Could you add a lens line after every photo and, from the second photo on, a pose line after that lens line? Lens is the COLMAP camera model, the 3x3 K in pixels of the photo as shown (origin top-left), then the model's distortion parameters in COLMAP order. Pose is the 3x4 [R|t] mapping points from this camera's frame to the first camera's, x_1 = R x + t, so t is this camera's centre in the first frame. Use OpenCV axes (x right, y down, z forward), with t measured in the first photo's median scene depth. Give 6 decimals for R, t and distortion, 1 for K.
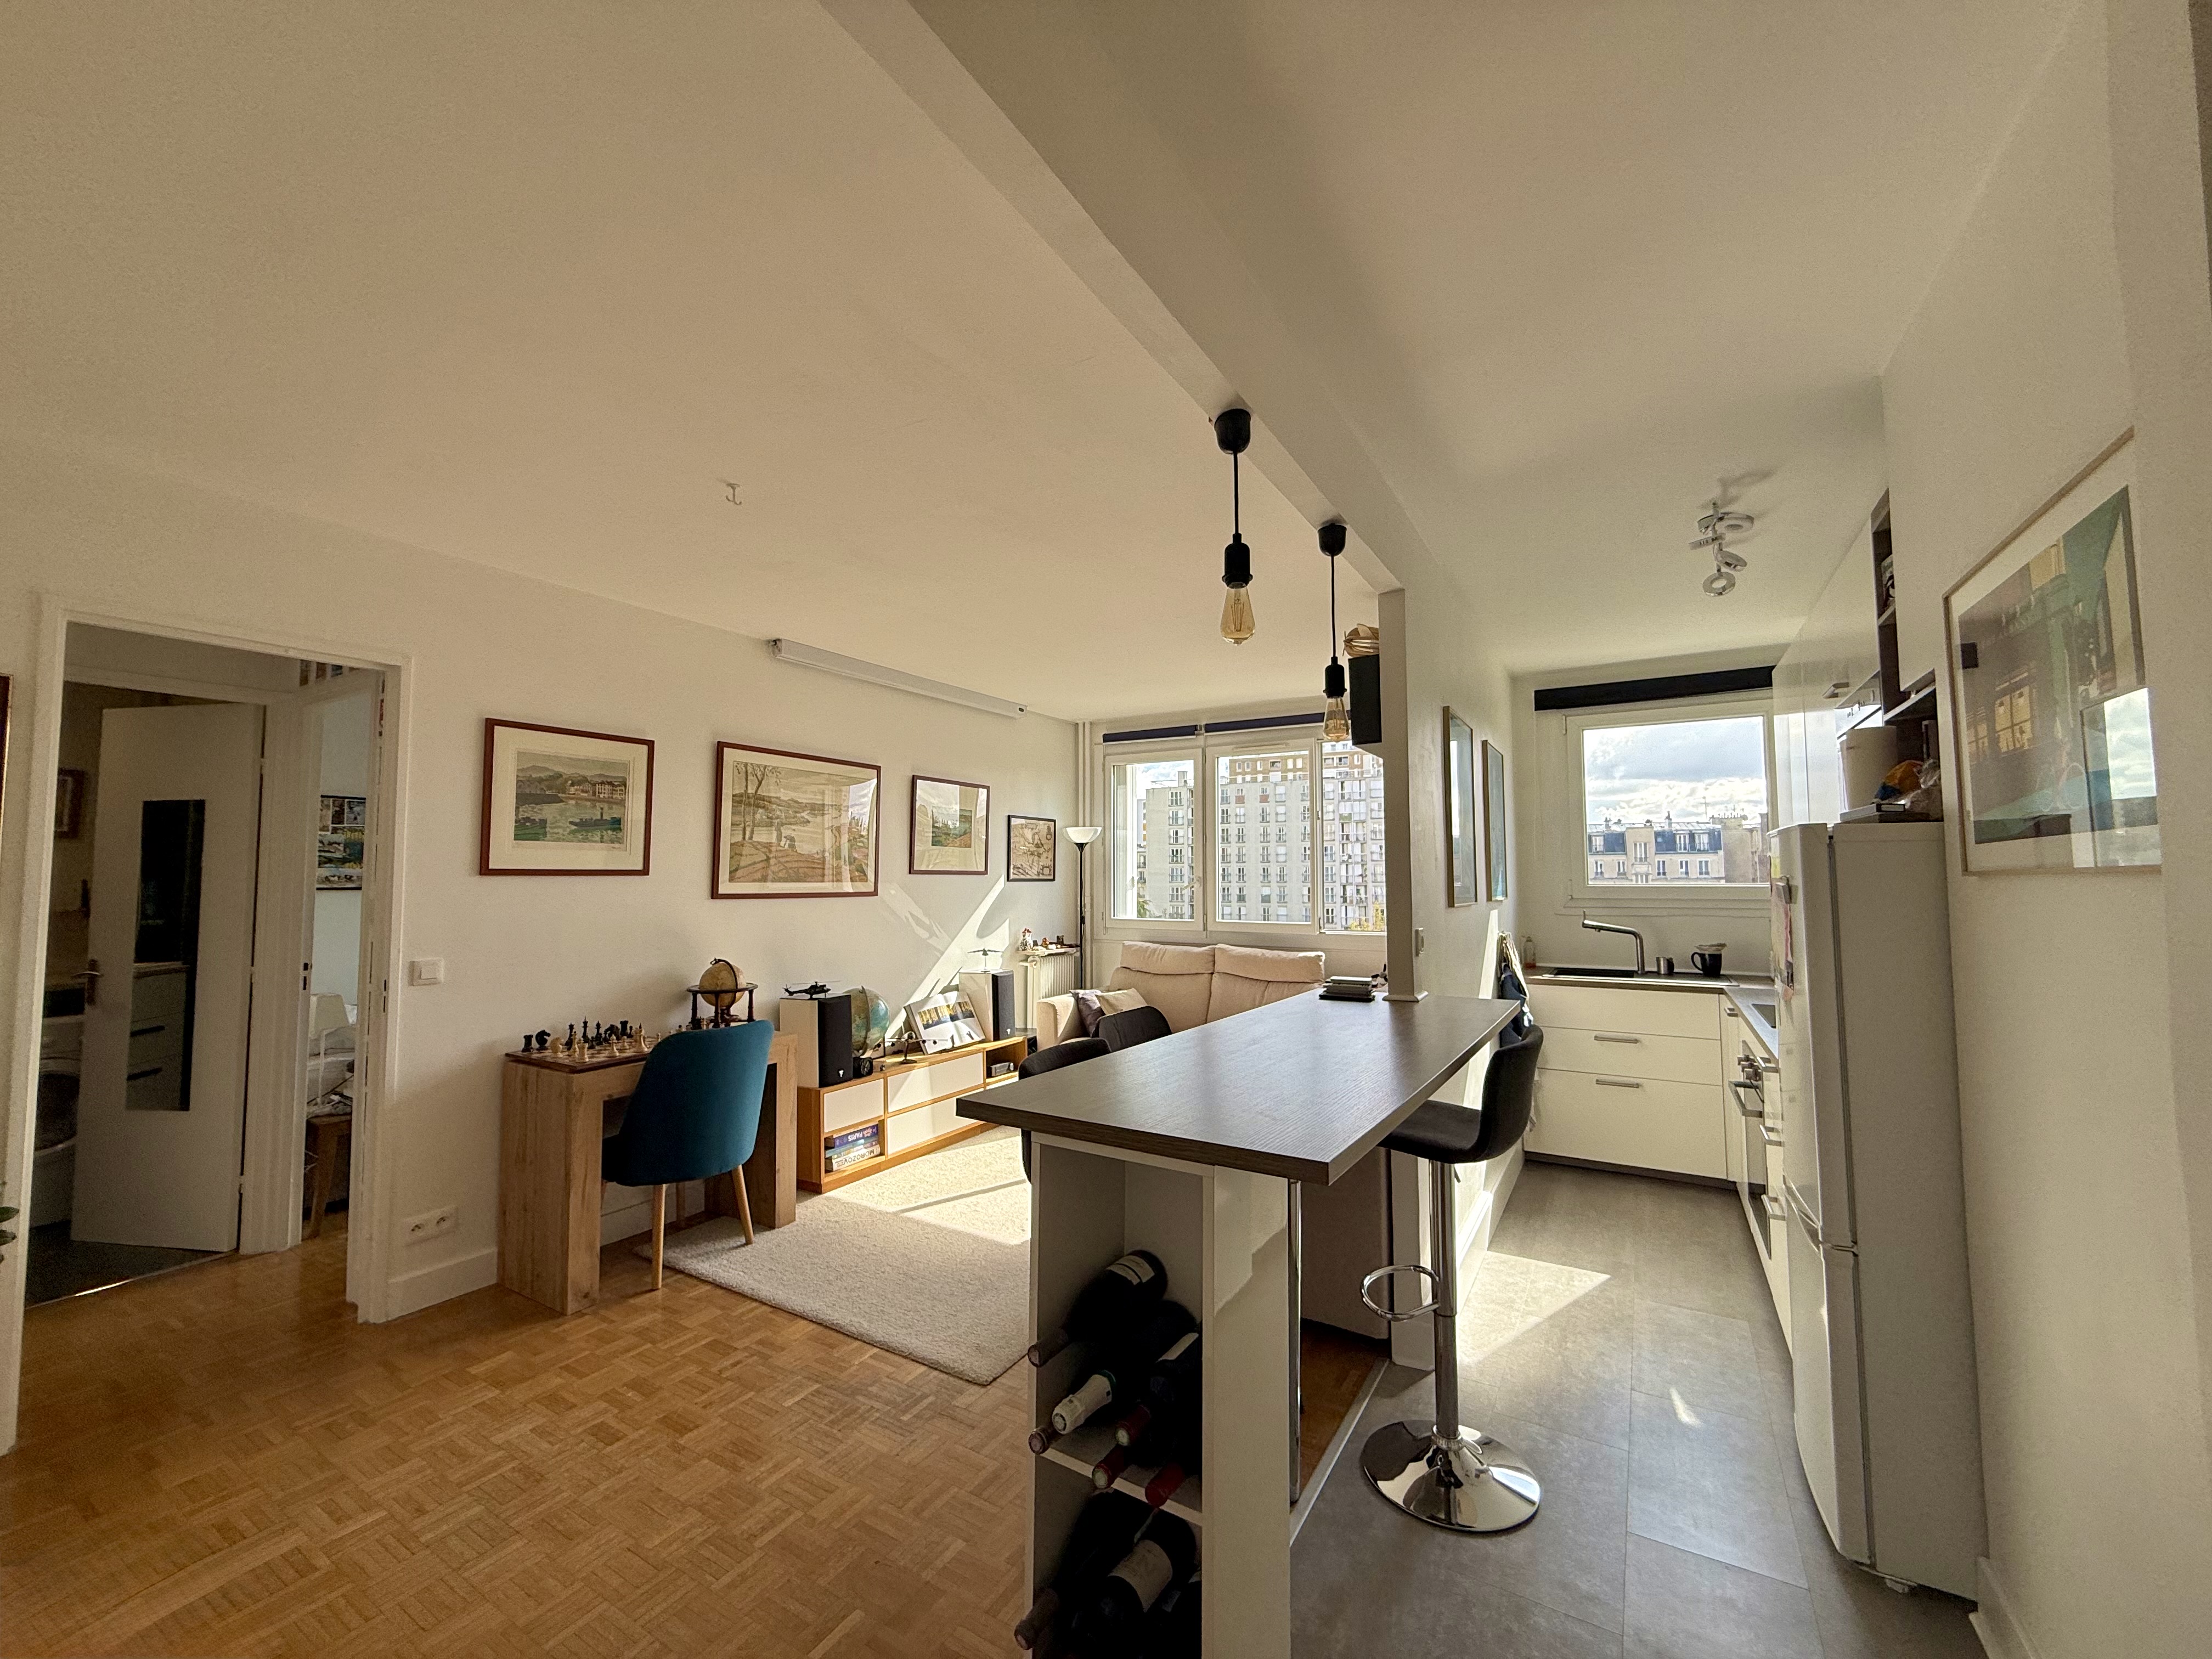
lens RADIAL K [[880.7, 0, 1106.0], [0, 880.7, 829.5], [0, 0, 1]] dist [0.000379, 0.000086]
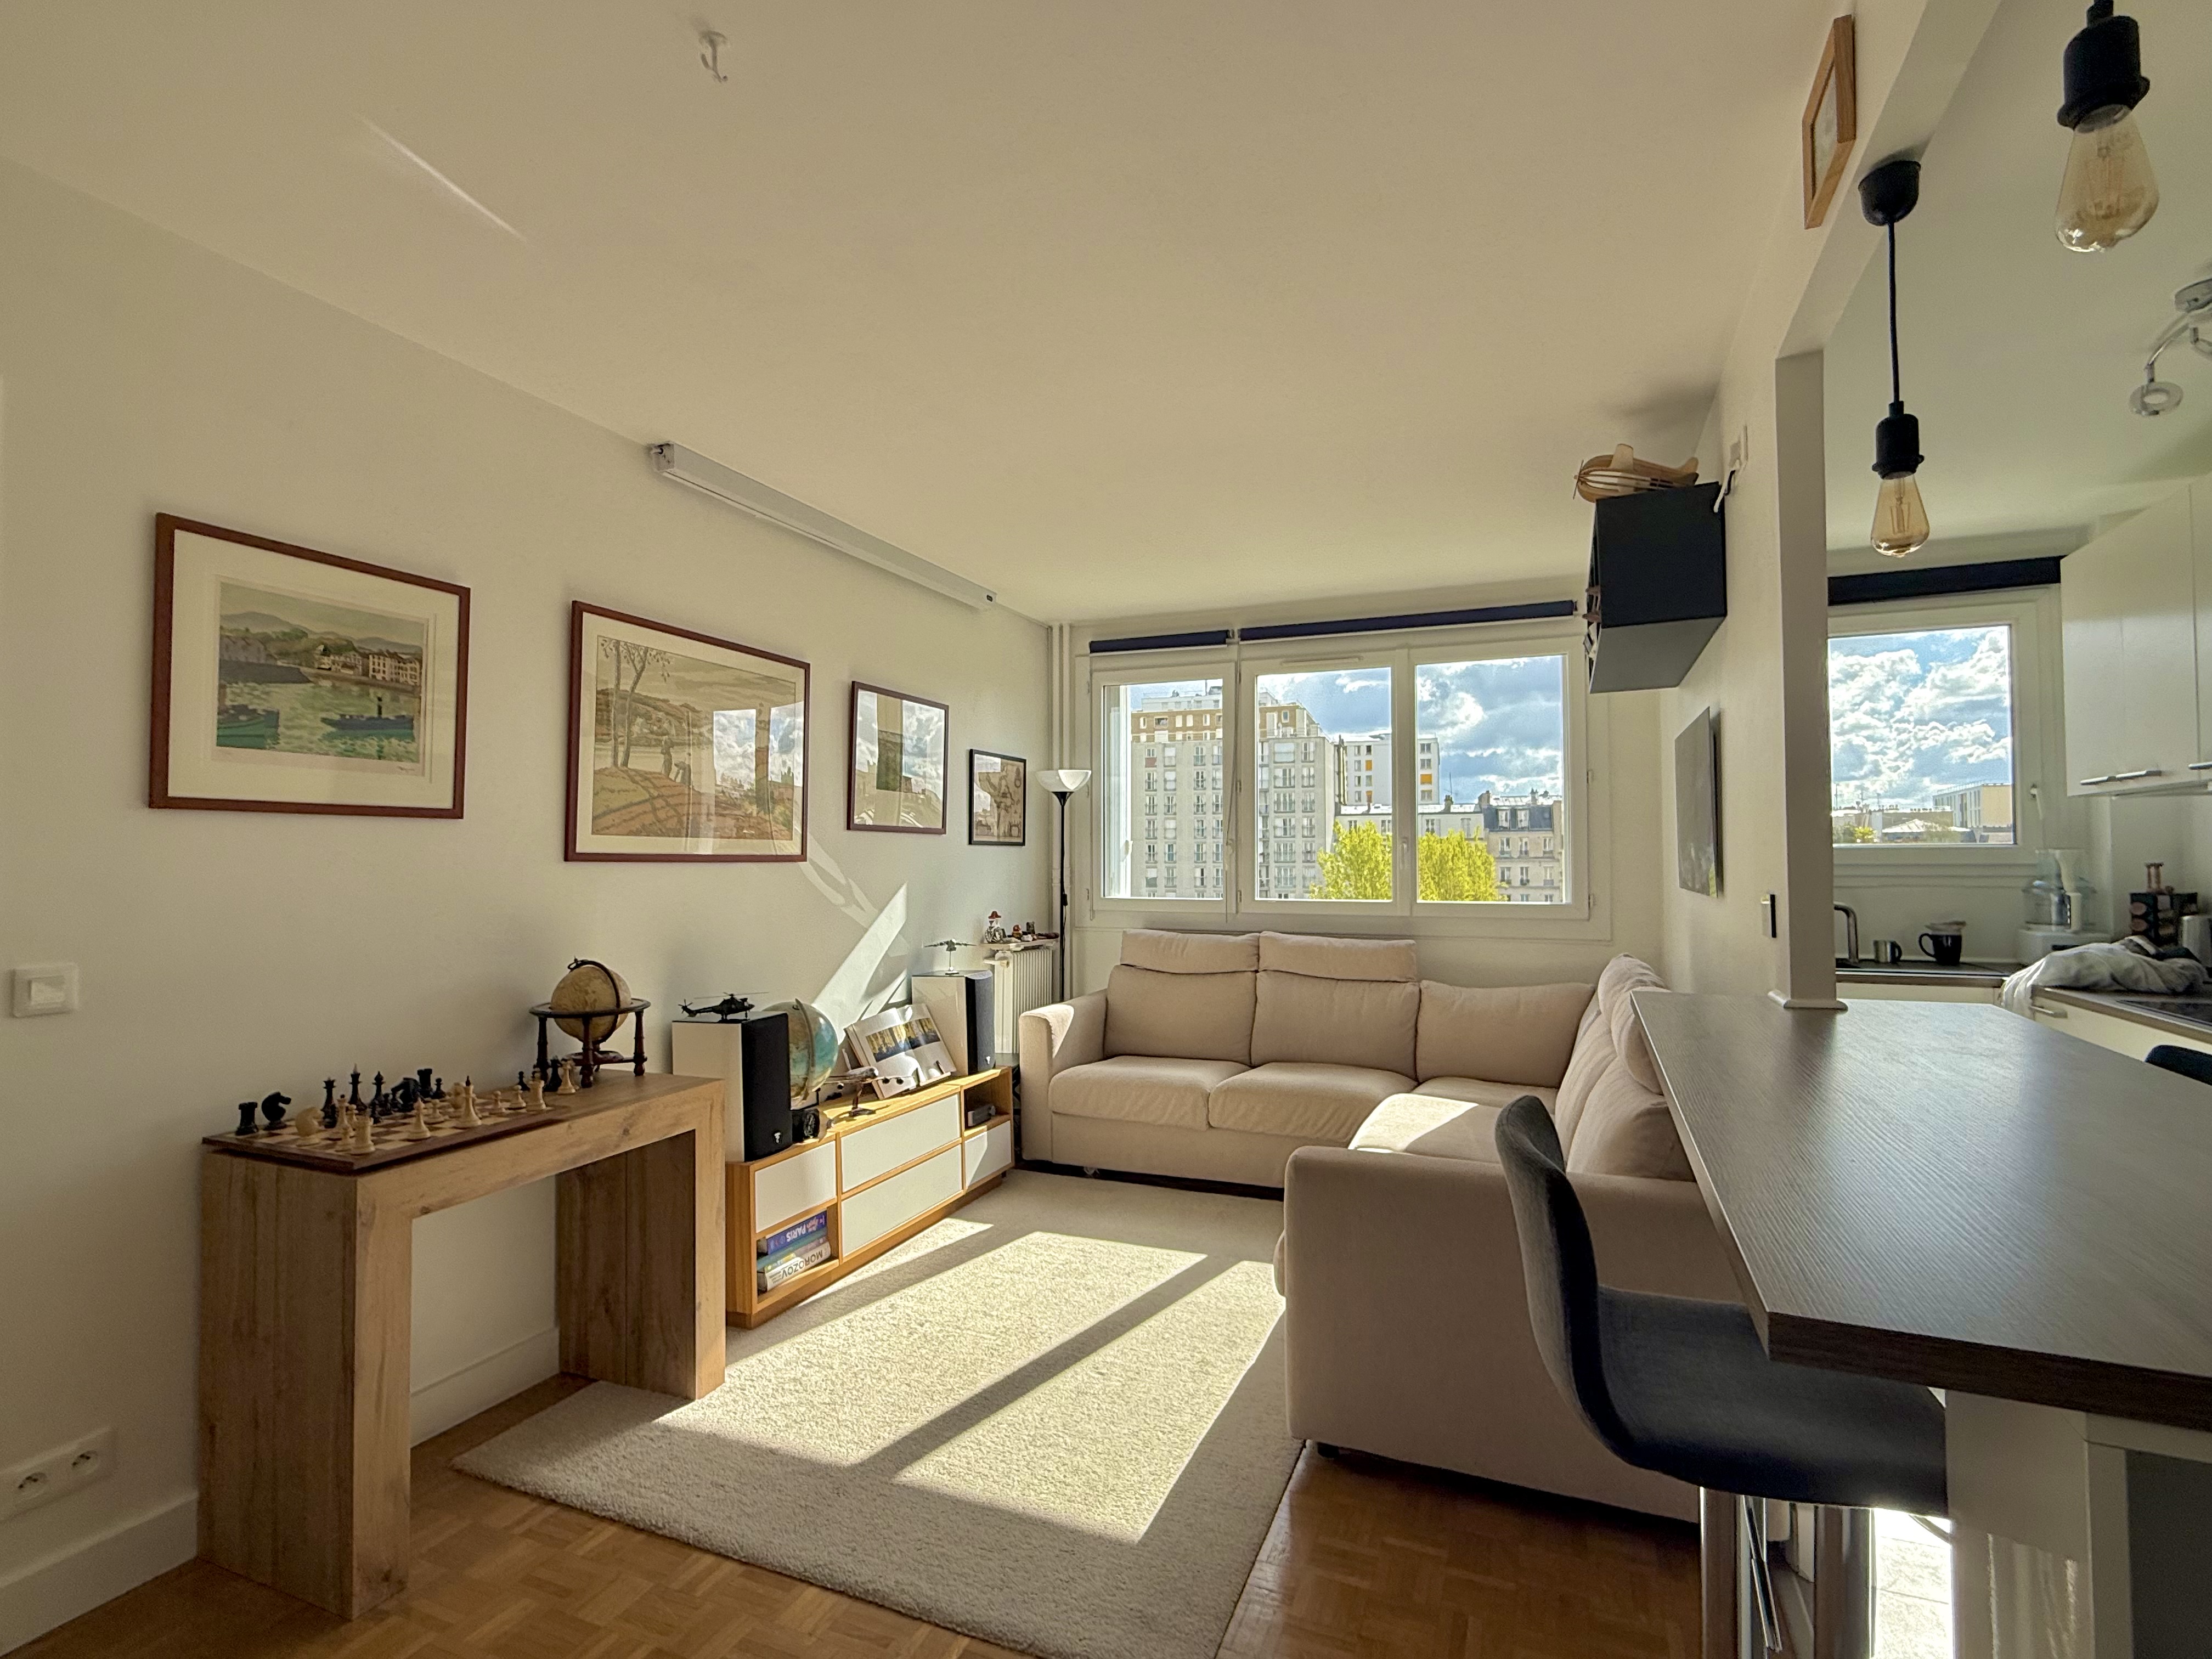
lens RADIAL K [[1060.2, 0, 1106.0], [0, 1060.2, 829.5], [0, 0, 1]] dist [0.000844, -0.000001]
pose [[0.988682, 0.004190, 0.149965, -0.177625], [-0.008271, 0.999612, 0.026602, 0.032291], [-0.149795, -0.027541, 0.988333, 0.210742]]
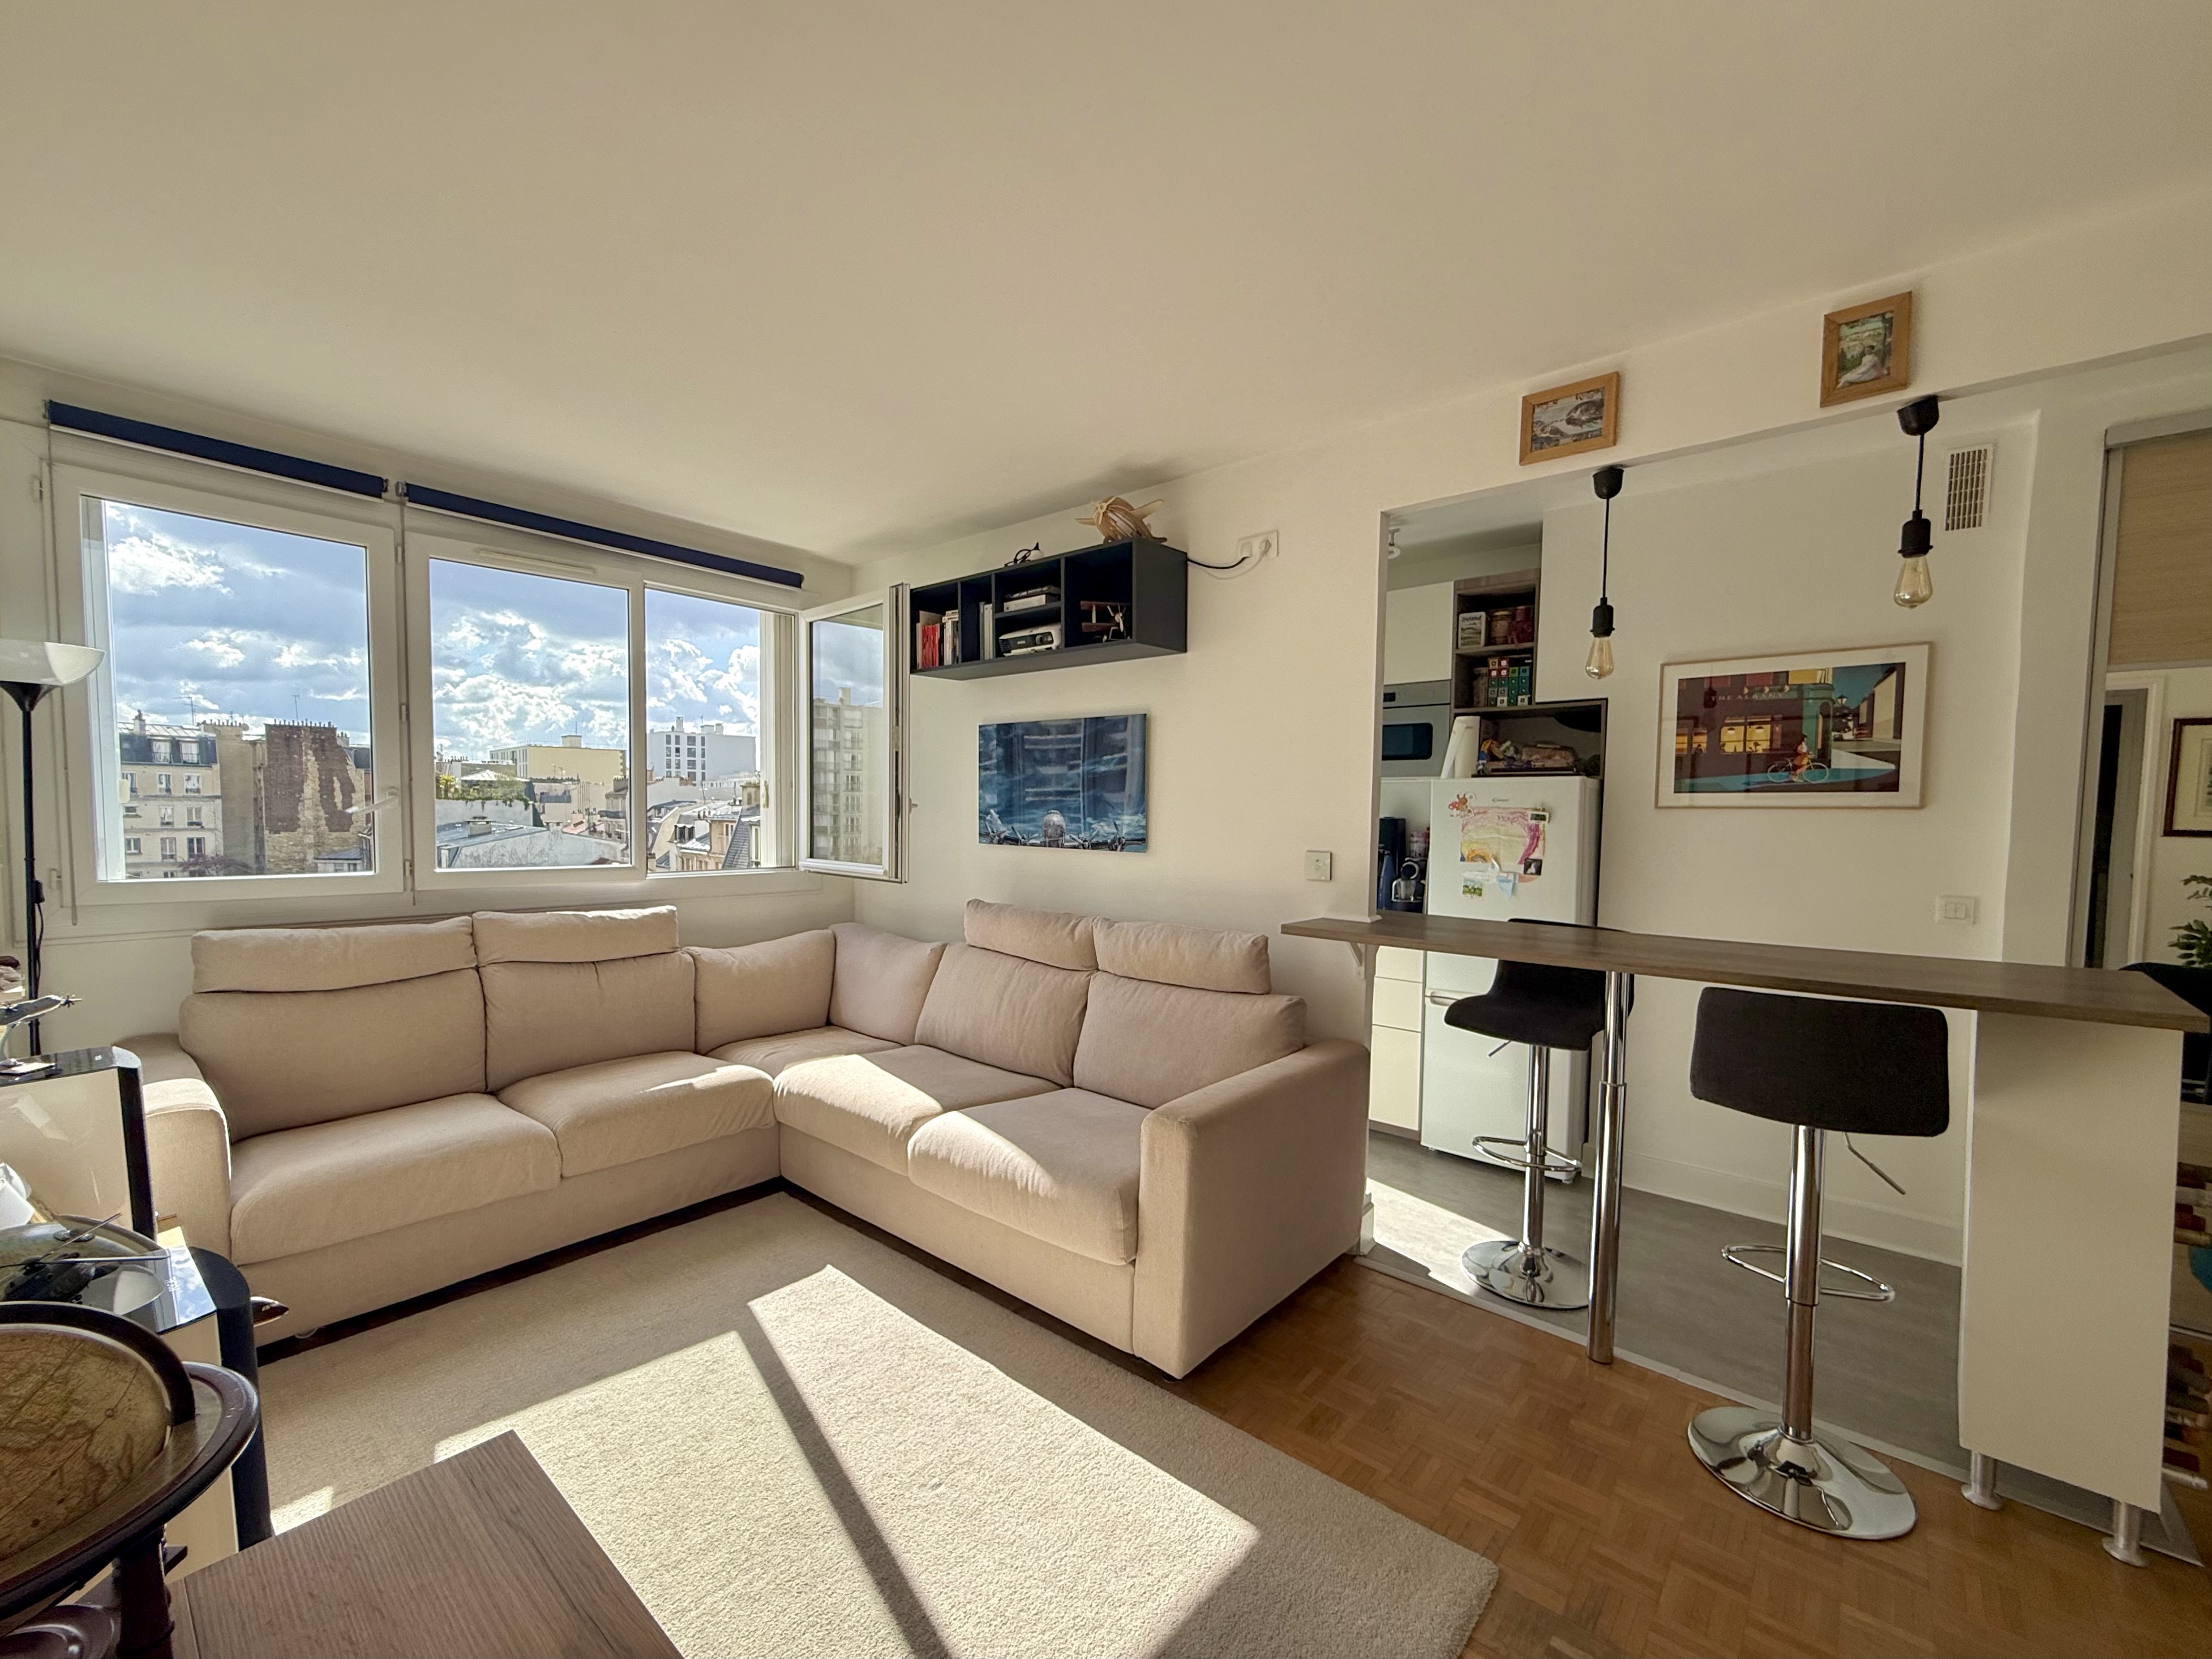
lens RADIAL K [[919.9, 0, 1081.3], [0, 919.9, 872.2], [0, 0, 1]] dist [0.001799, 0.000232]
pose [[0.172851, -0.061351, 0.983035, -0.489683], [-0.070405, 0.994736, 0.074460, 0.048295], [-0.982429, -0.082081, 0.167621, 0.722471]]
